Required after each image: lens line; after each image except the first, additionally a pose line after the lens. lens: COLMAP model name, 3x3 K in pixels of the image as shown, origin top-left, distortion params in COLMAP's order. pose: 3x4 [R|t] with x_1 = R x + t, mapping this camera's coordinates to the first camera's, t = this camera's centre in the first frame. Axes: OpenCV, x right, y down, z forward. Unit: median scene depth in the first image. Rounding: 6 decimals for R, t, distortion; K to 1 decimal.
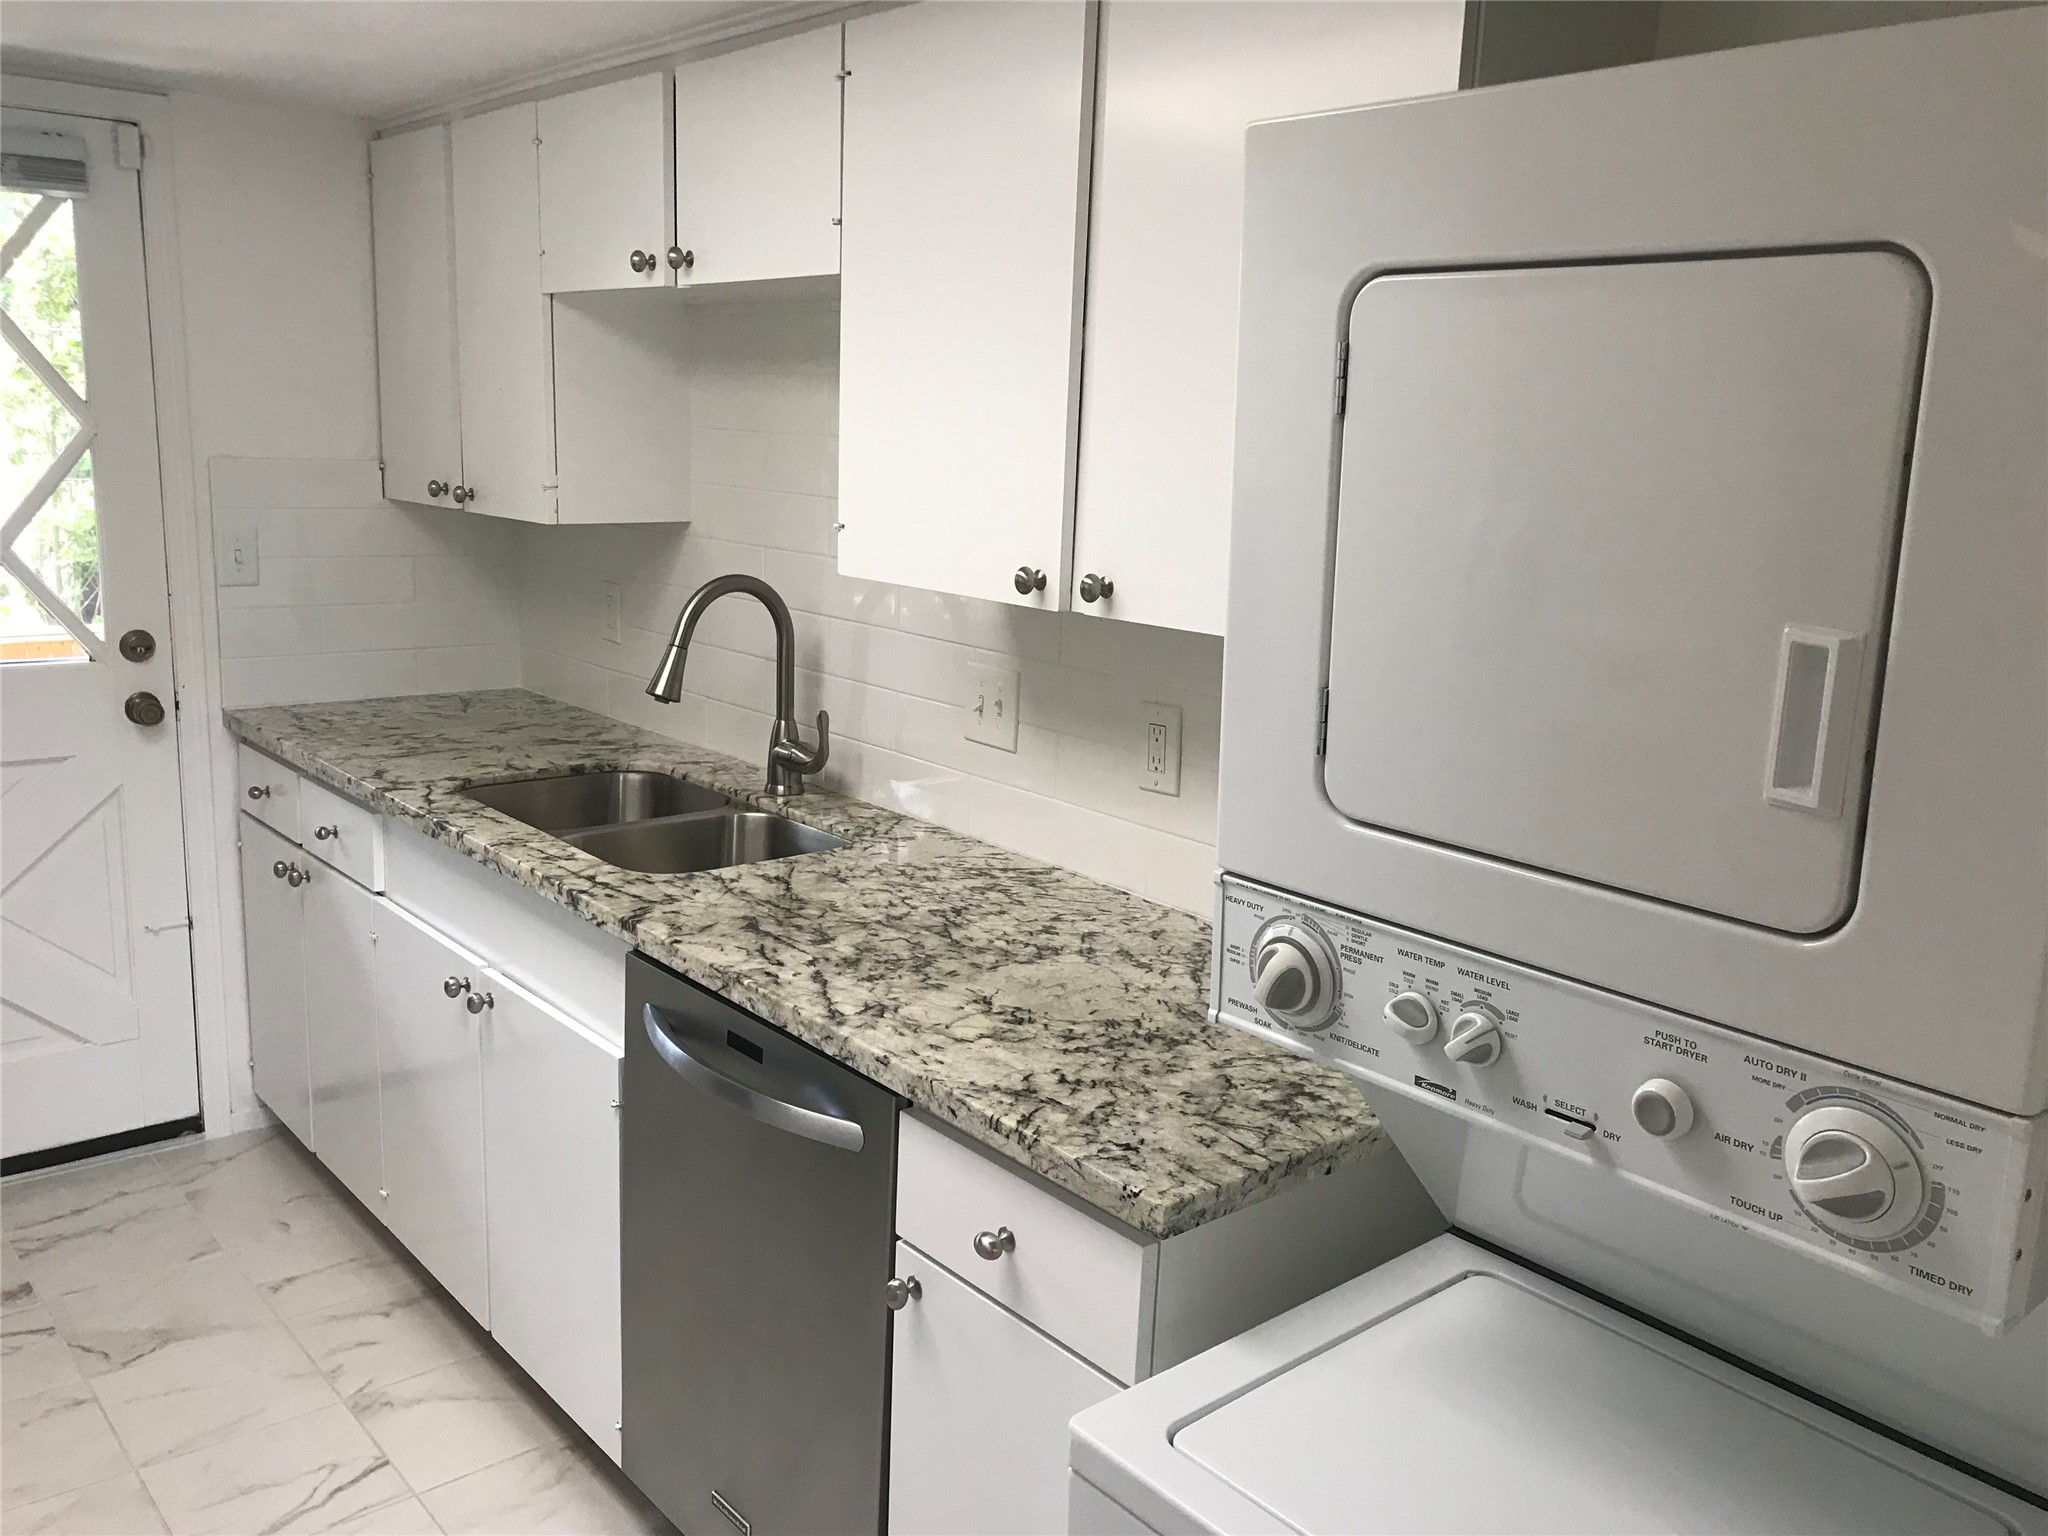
lens RADIAL K [[1661.7, 0, 1029.3], [0, 1661.7, 760.6], [0, 0, 1]] dist [0.098888, -0.002266]
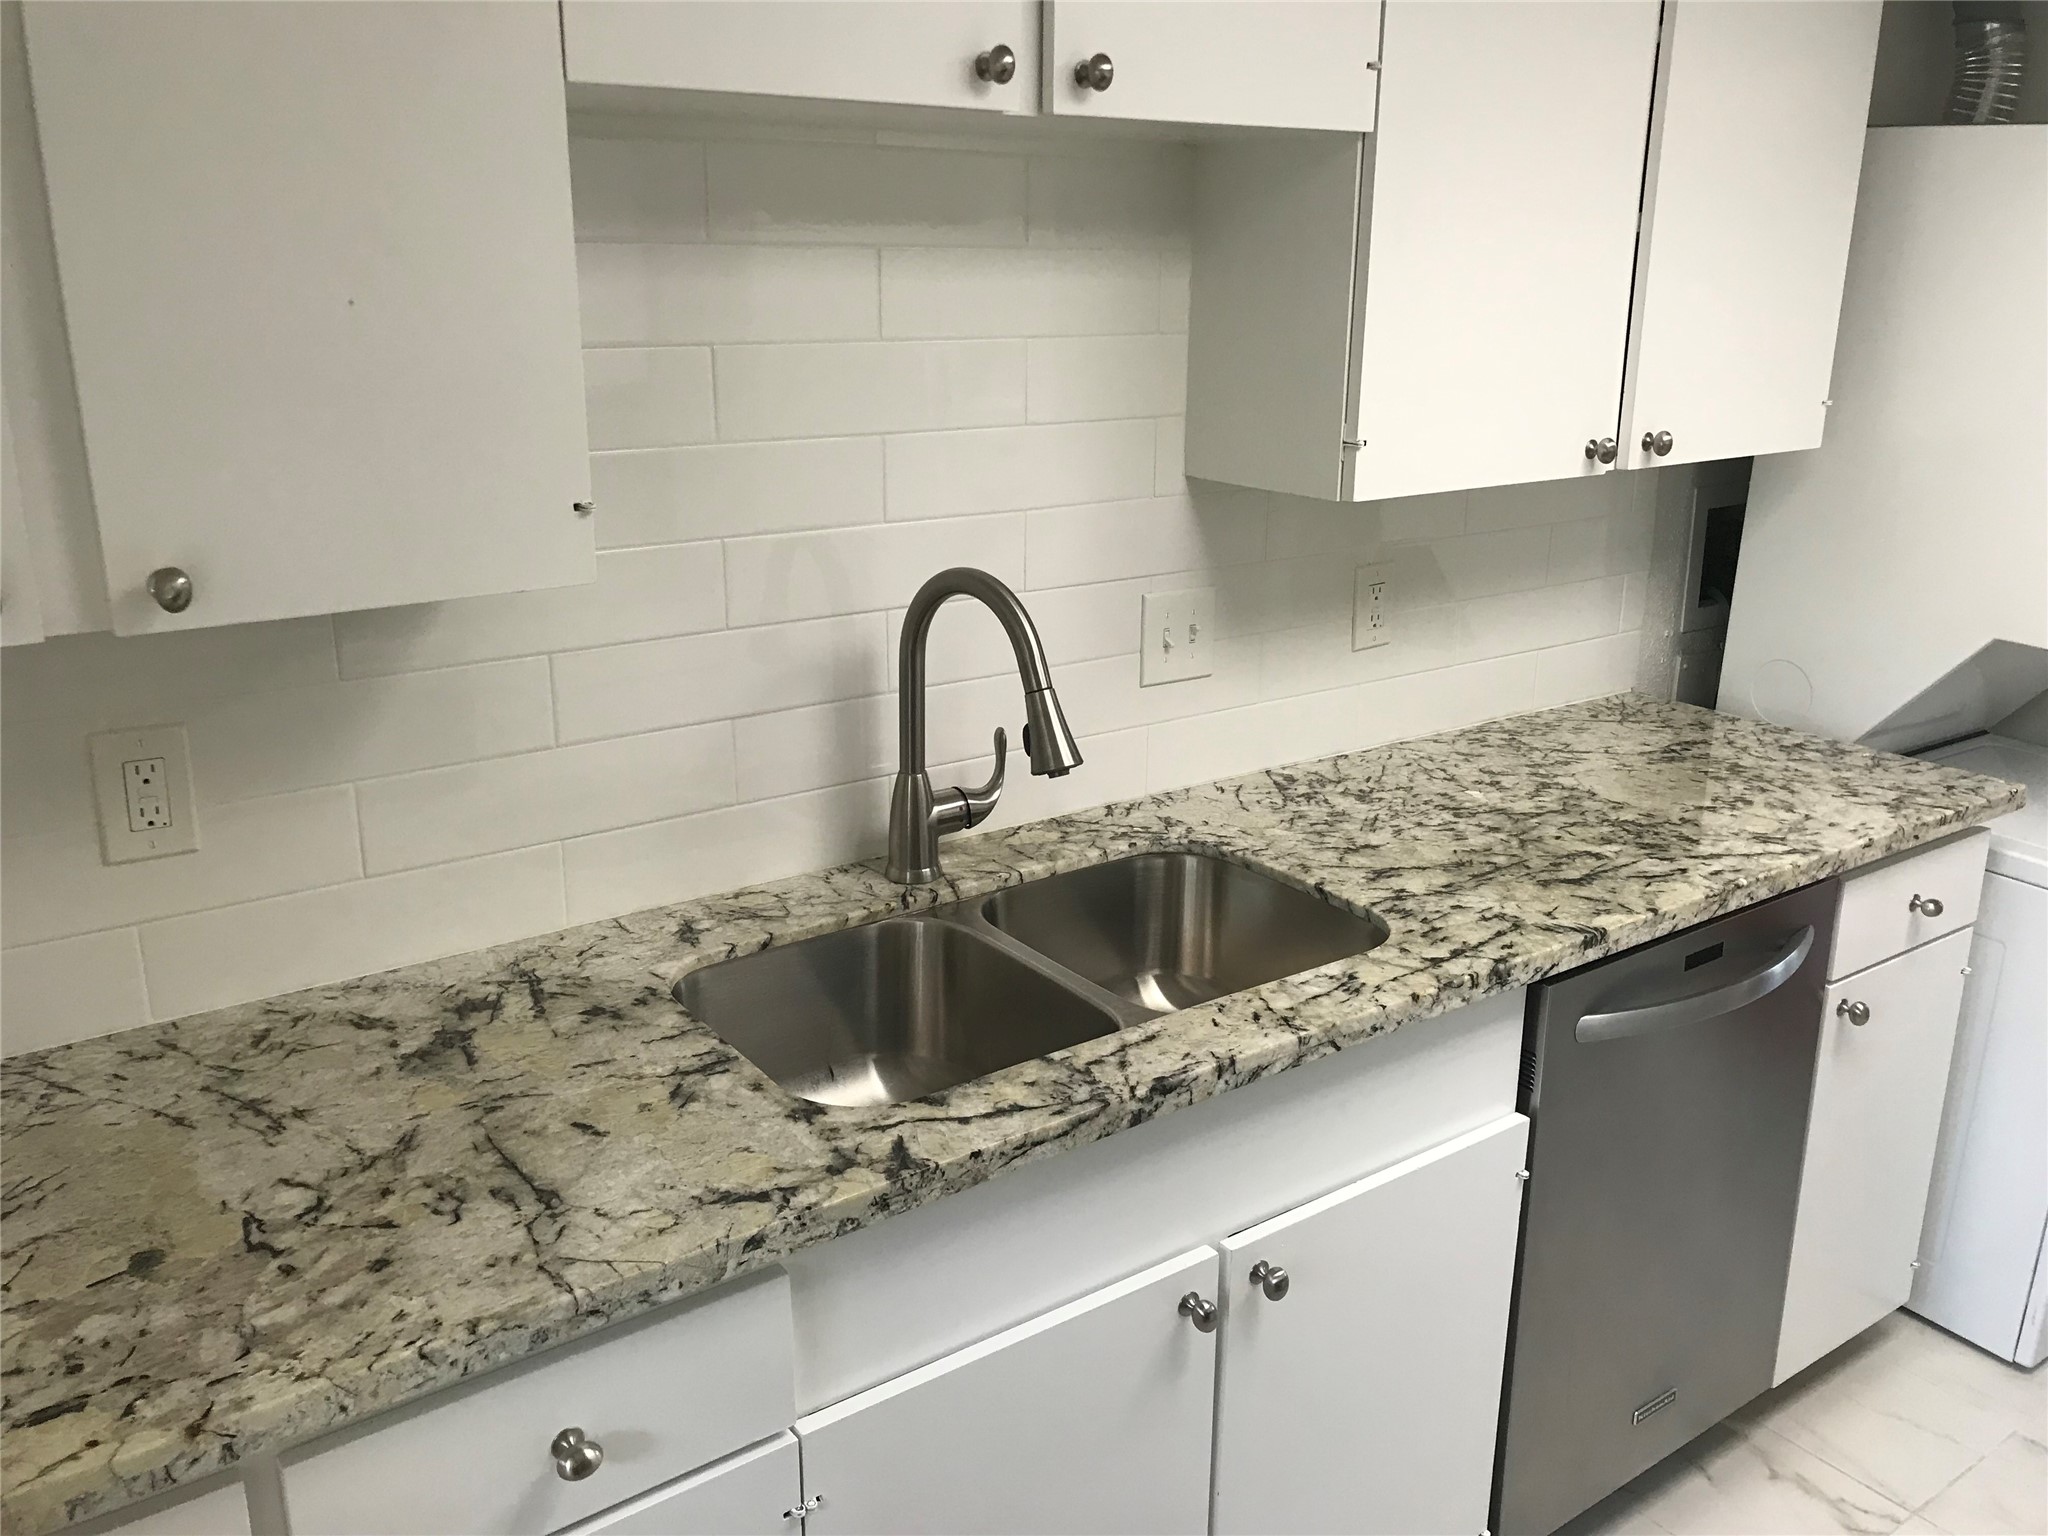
lens RADIAL K [[1683.5, 0, 1015.2], [0, 1683.5, 758.9], [0, 0, 1]] dist [0.012428, -0.005421]
pose [[0.089426, -0.324507, 0.941646, -1.035900], [0.195414, 0.932775, 0.302892, -0.301412], [-0.976635, 0.156924, 0.146828, 1.142243]]
